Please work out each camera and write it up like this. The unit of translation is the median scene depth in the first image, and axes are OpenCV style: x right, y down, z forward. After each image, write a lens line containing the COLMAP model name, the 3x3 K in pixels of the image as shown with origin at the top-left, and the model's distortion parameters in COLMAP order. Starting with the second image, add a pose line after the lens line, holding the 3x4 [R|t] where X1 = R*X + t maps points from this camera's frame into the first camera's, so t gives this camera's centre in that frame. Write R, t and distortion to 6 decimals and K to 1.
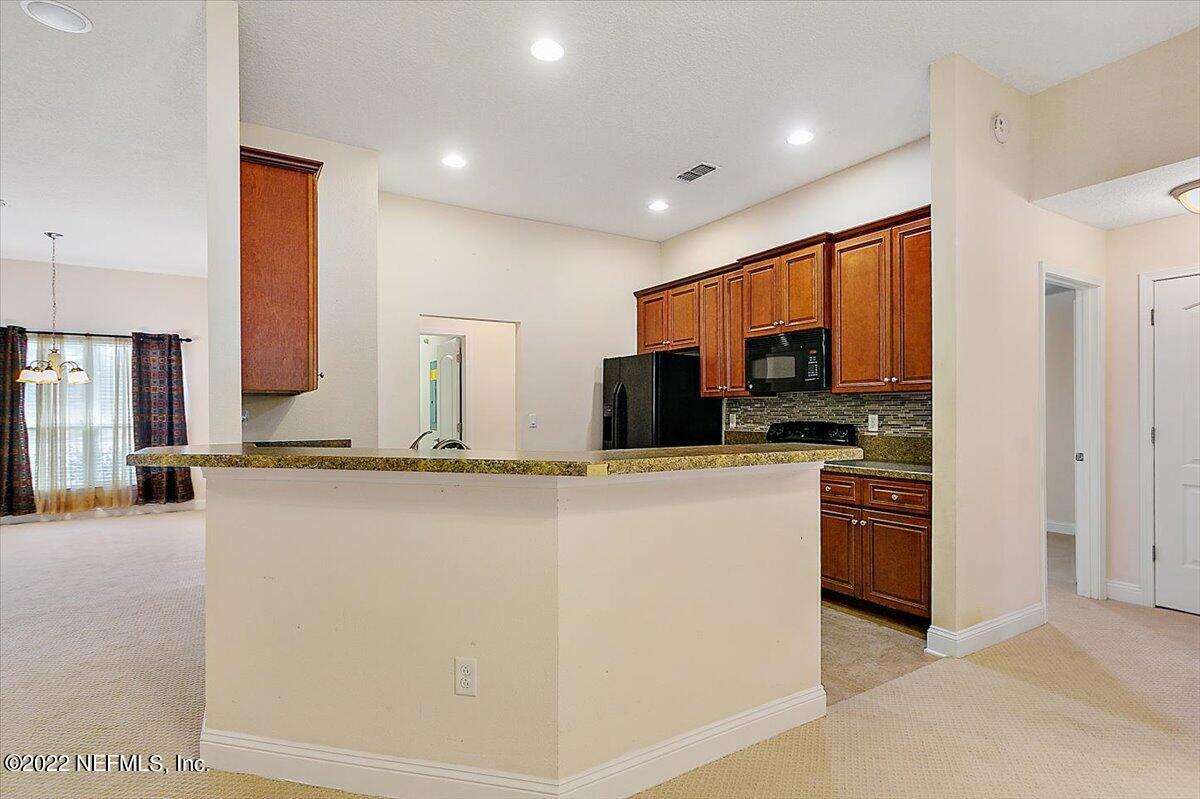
lens RADIAL K [[599.2, 0, 600.5], [0, 599.2, 412.5], [0, 0, 1]] dist [0.002930, 0.001089]
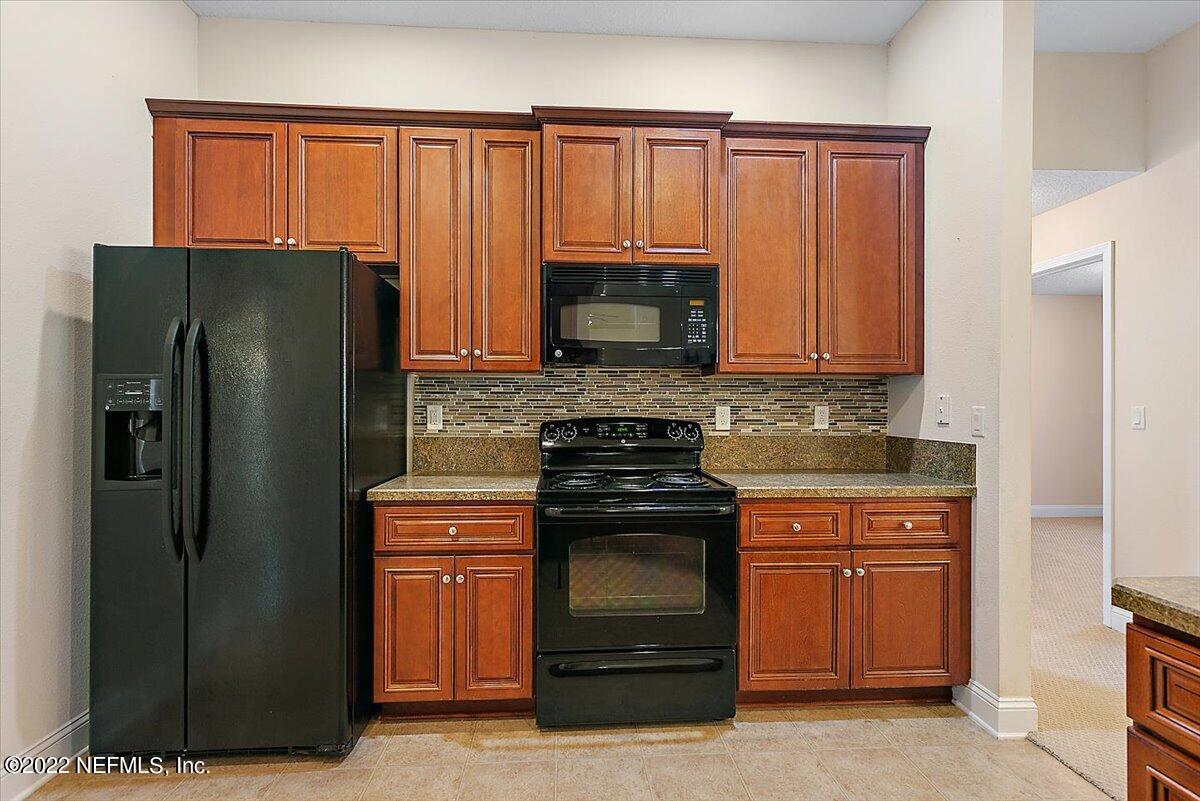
lens RADIAL K [[604.9, 0, 600.0], [0, 604.9, 400.5], [0, 0, 1]] dist [0.000063, 0.000079]
pose [[0.463638, 0.008337, 0.885985, -0.211788], [-0.001989, 0.999963, -0.008369, 0.003025], [-0.886022, 0.002118, 0.463637, 0.725046]]
